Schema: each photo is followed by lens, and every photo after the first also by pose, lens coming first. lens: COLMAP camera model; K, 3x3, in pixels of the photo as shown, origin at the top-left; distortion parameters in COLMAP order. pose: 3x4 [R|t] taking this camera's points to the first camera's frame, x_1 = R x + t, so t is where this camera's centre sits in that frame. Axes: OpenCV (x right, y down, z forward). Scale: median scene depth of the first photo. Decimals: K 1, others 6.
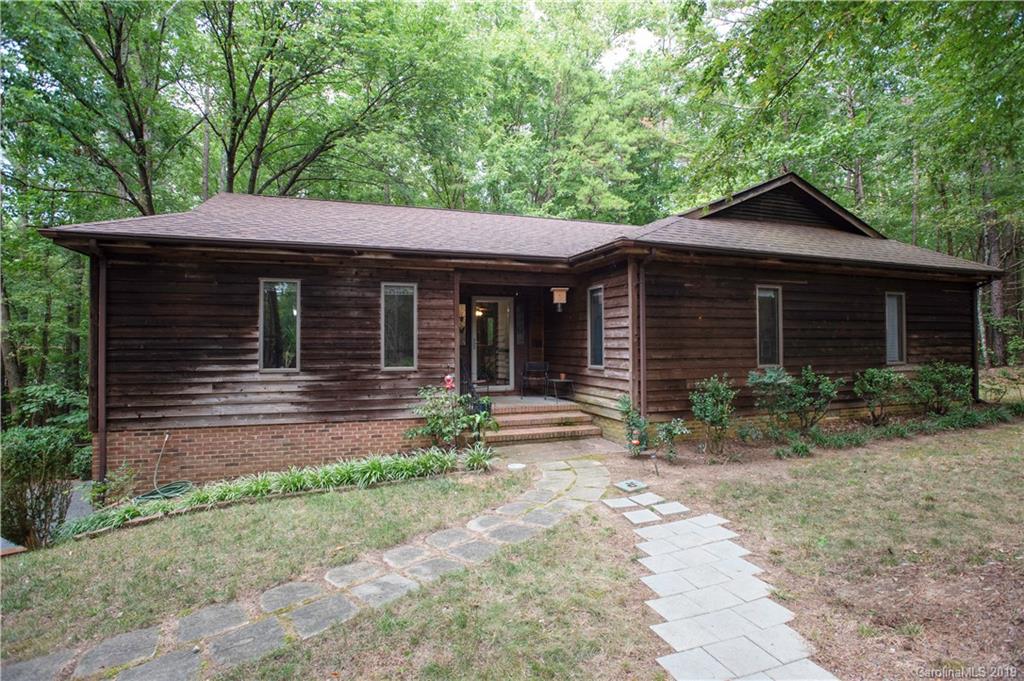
lens RADIAL K [[532.6, 0, 512.0], [0, 532.6, 340.5], [0, 0, 1]] dist [-0.076223, 0.032465]
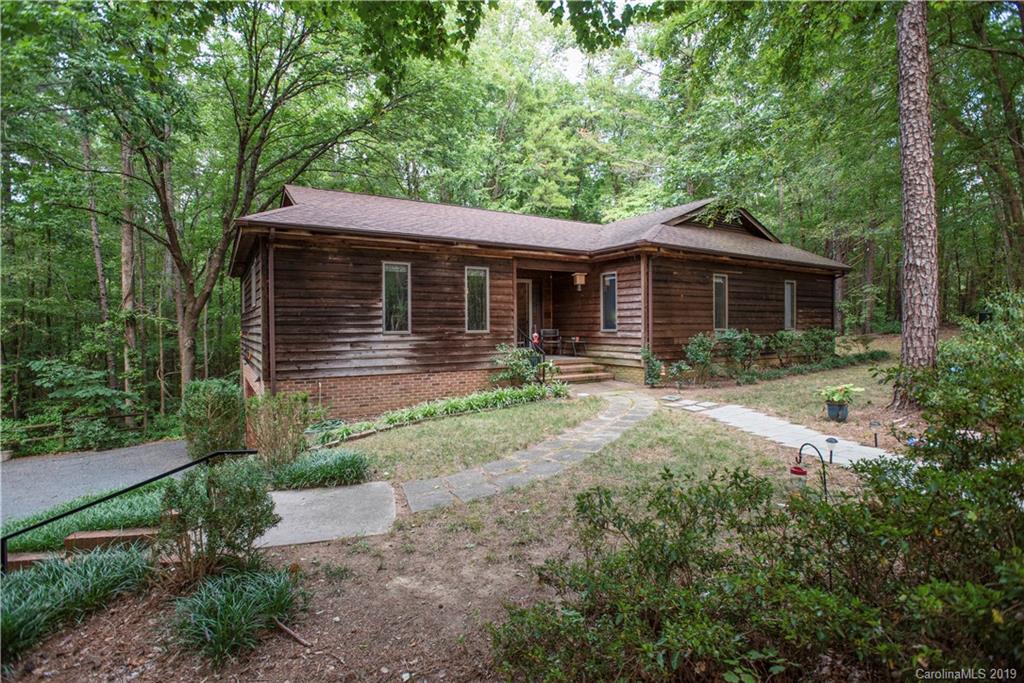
lens RADIAL K [[532.6, 0, 512.0], [0, 532.6, 341.5], [0, 0, 1]] dist [-0.076223, 0.032465]
pose [[0.973768, -0.010376, 0.227308, -0.428005], [0.003334, 0.999503, 0.031341, 0.035958], [-0.227520, -0.029761, 0.973318, -0.316366]]
